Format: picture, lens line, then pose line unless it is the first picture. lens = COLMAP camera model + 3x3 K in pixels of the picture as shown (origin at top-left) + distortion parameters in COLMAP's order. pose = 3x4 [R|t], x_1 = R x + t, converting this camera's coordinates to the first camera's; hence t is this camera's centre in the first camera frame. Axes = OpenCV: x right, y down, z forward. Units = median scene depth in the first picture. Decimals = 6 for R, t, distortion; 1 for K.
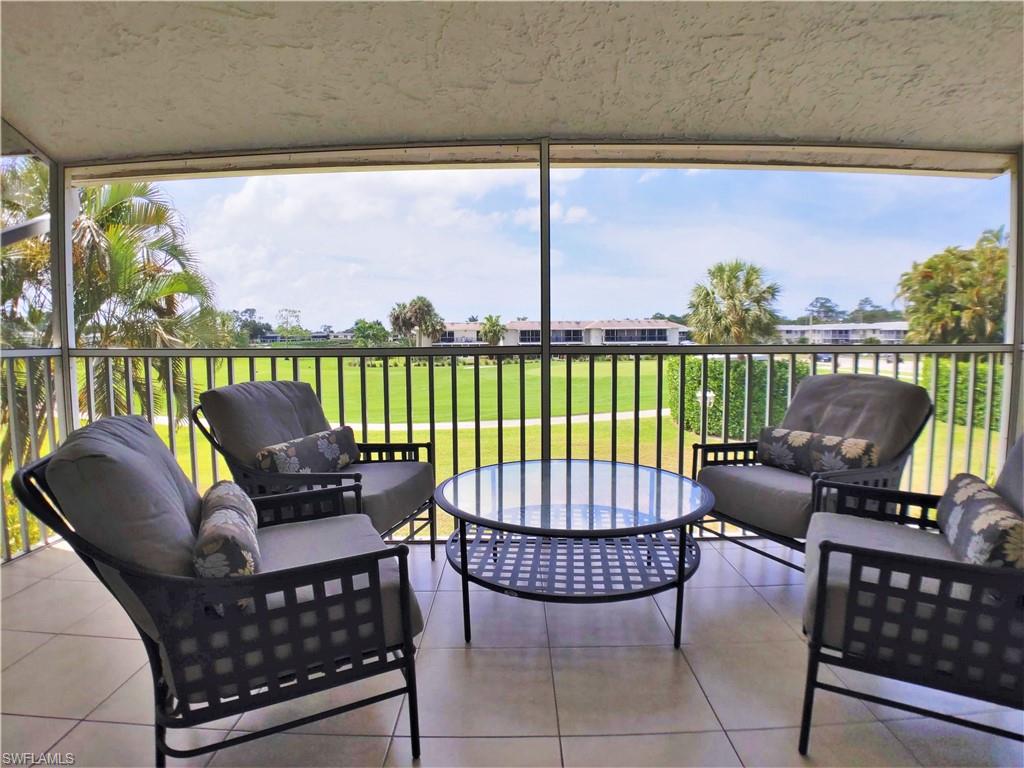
lens RADIAL K [[561.0, 0, 508.9], [0, 561.0, 381.9], [0, 0, 1]] dist [-0.080496, -0.003221]
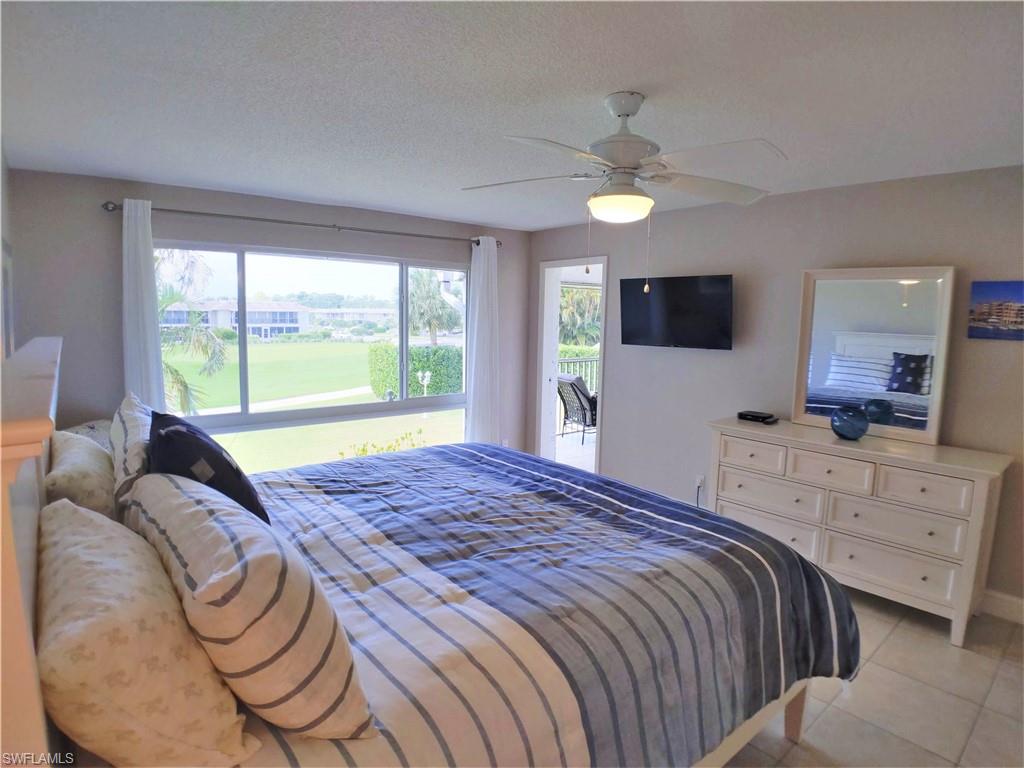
lens RADIAL K [[561.0, 0, 508.9], [0, 561.0, 381.9], [0, 0, 1]] dist [-0.080496, -0.003221]
pose [[0.765078, -0.050975, 0.641917, -0.374887], [0.027602, 0.998542, 0.046397, -0.014685], [-0.643346, -0.017780, 0.765369, -0.144607]]
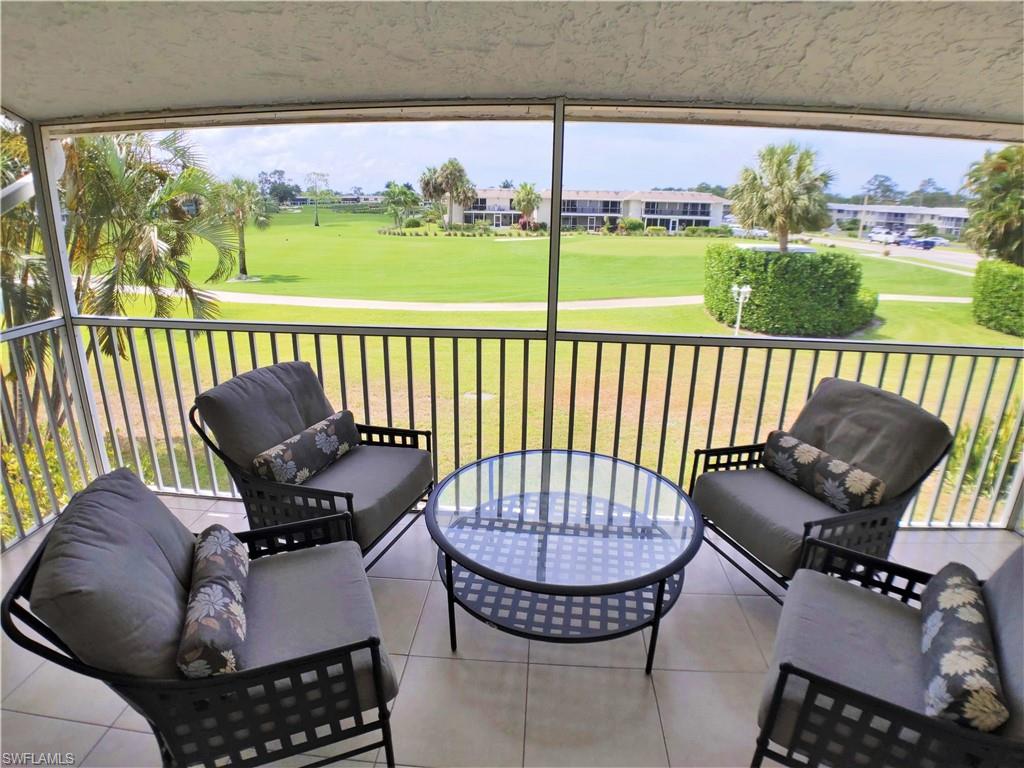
lens RADIAL K [[562.1, 0, 507.5], [0, 562.1, 381.0], [0, 0, 1]] dist [-0.088692, 0.007509]
pose [[0.997773, 0.040170, -0.053240, 0.007787], [-0.026919, 0.972913, 0.229597, -0.034121], [0.061021, -0.227653, 0.971829, 0.009390]]
